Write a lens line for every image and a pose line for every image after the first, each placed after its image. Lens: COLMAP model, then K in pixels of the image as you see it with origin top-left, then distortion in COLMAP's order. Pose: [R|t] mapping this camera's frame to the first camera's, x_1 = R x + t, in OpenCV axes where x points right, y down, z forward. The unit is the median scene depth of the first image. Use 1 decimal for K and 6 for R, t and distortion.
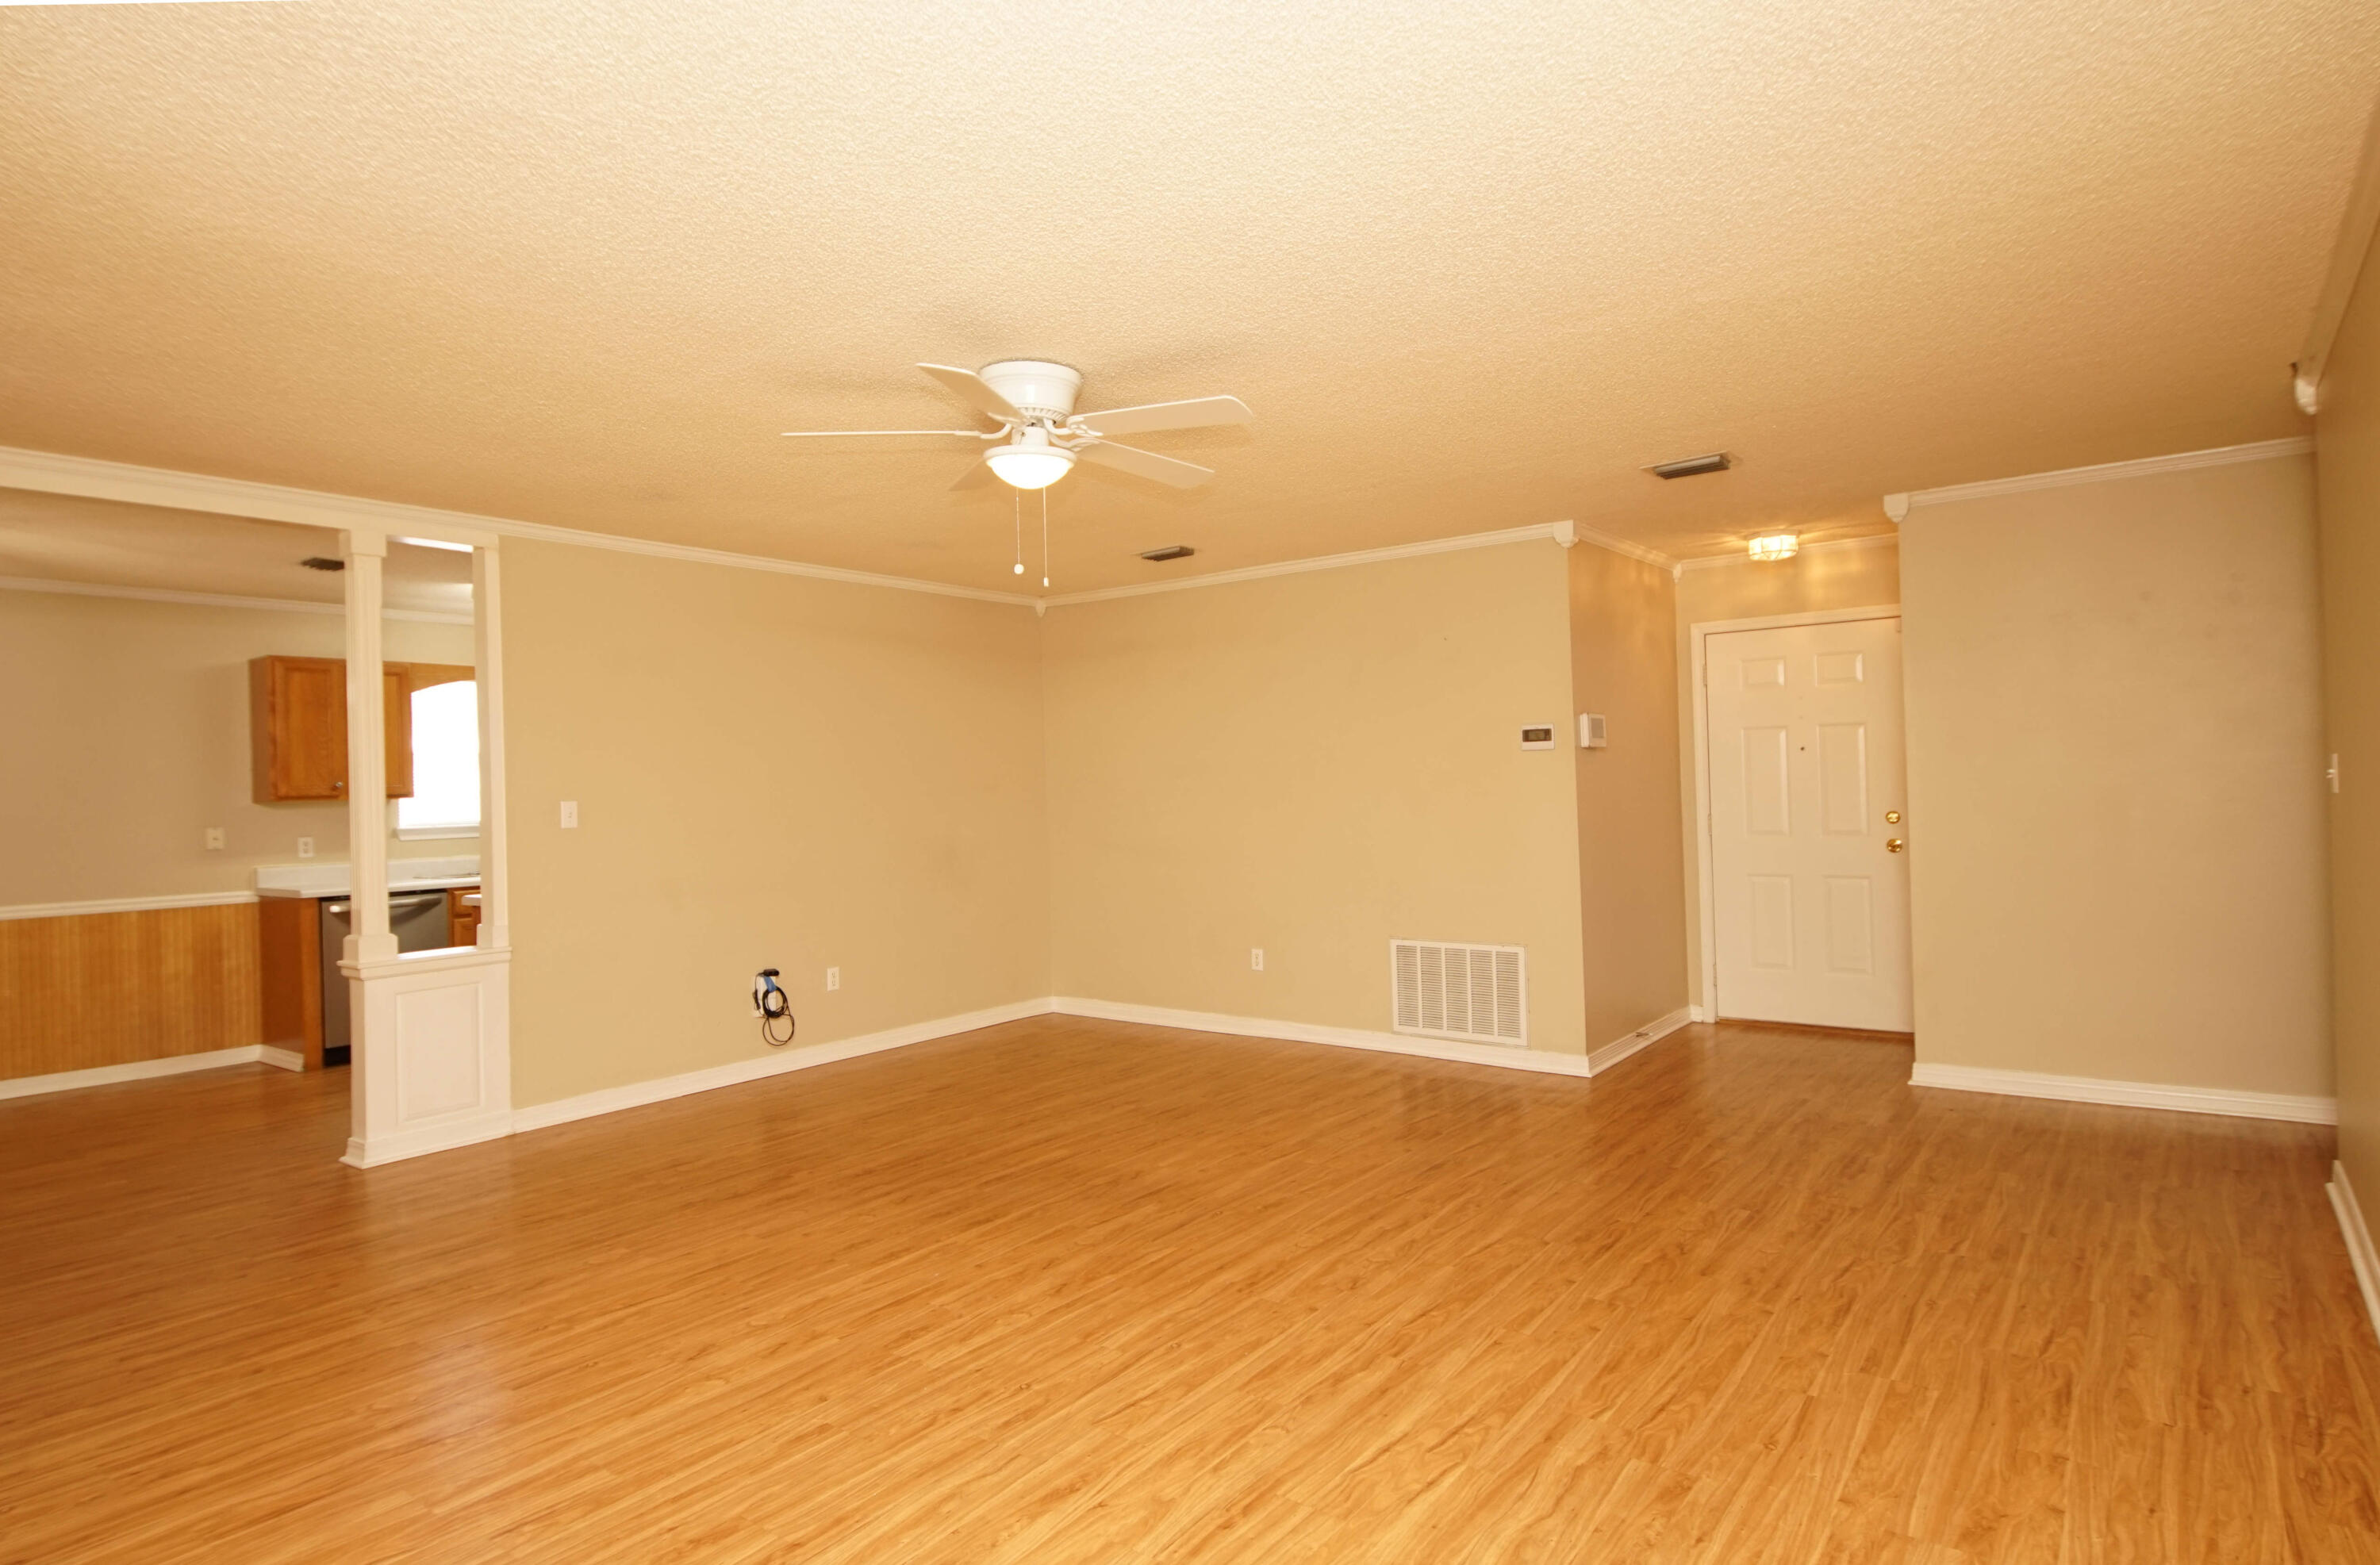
lens RADIAL K [[1292.2, 0, 1173.0], [0, 1292.2, 785.0], [0, 0, 1]] dist [0.029657, -0.031190]
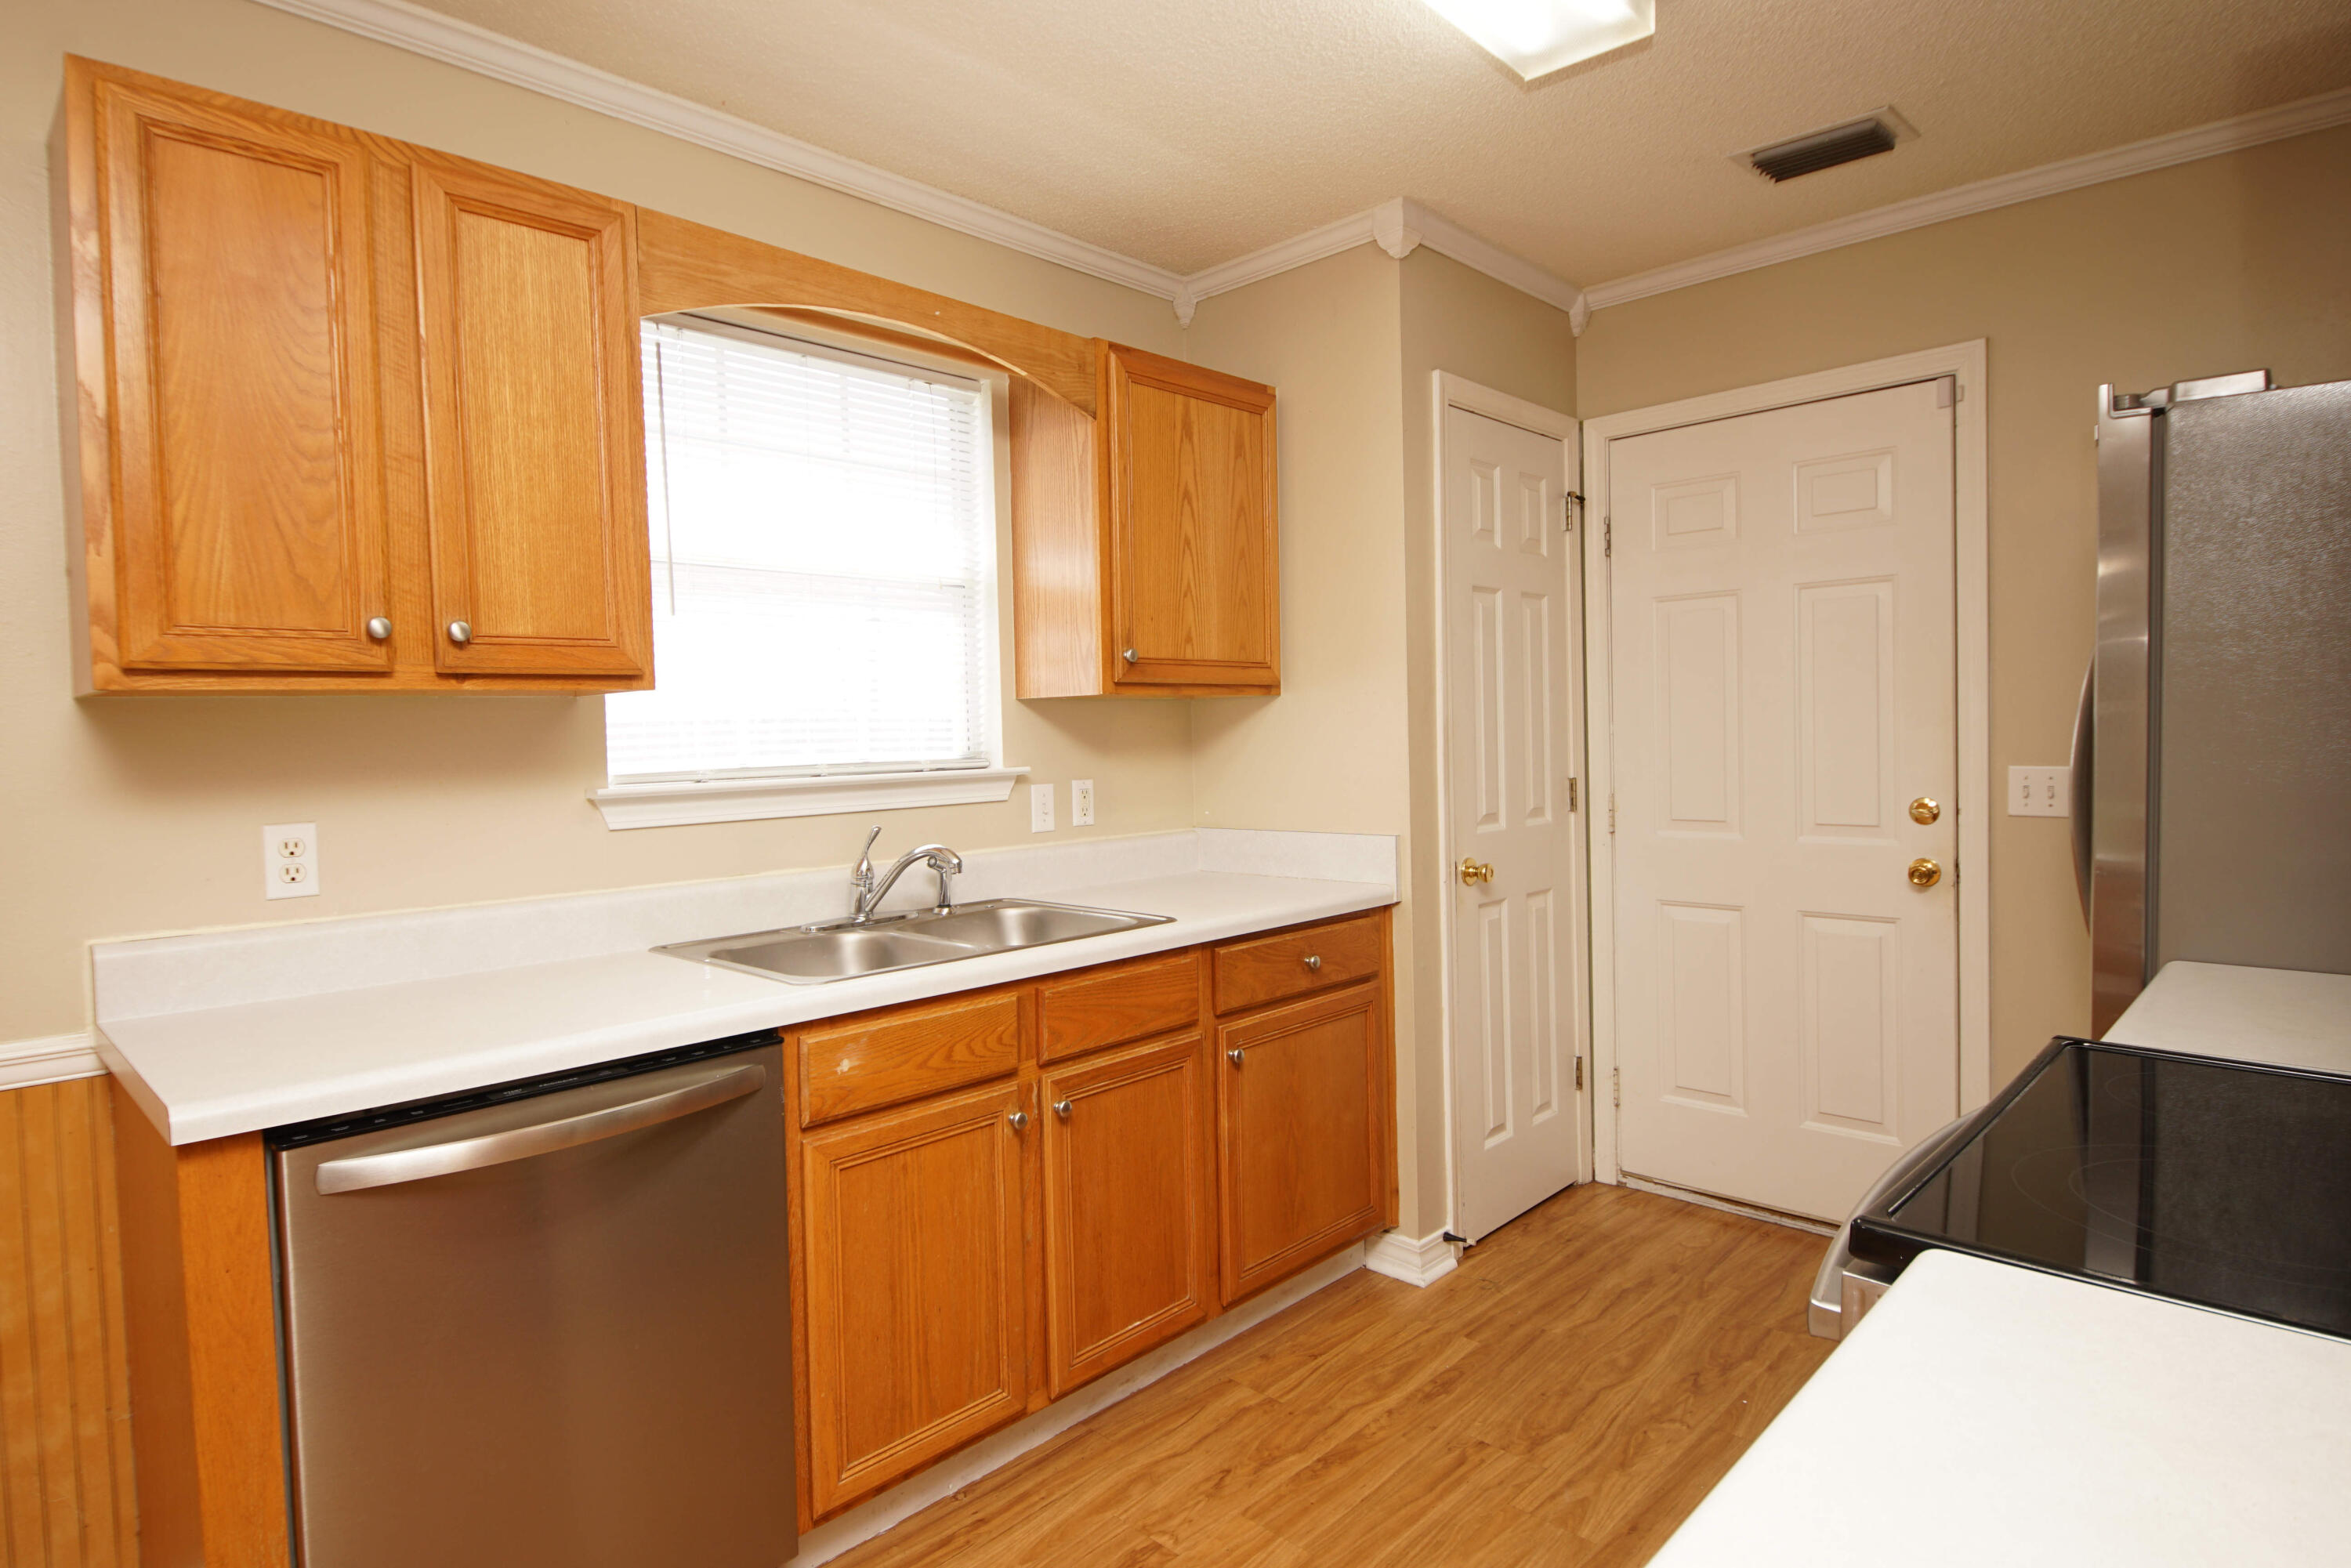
lens RADIAL K [[1261.2, 0, 1155.8], [0, 1261.2, 767.6], [0, 0, 1]] dist [0.038070, -0.036737]
pose [[0.993730, 0.012235, -0.111136, -0.913411], [-0.008526, 0.999393, 0.033784, 0.034652], [0.111482, -0.032624, 0.993231, 1.514715]]
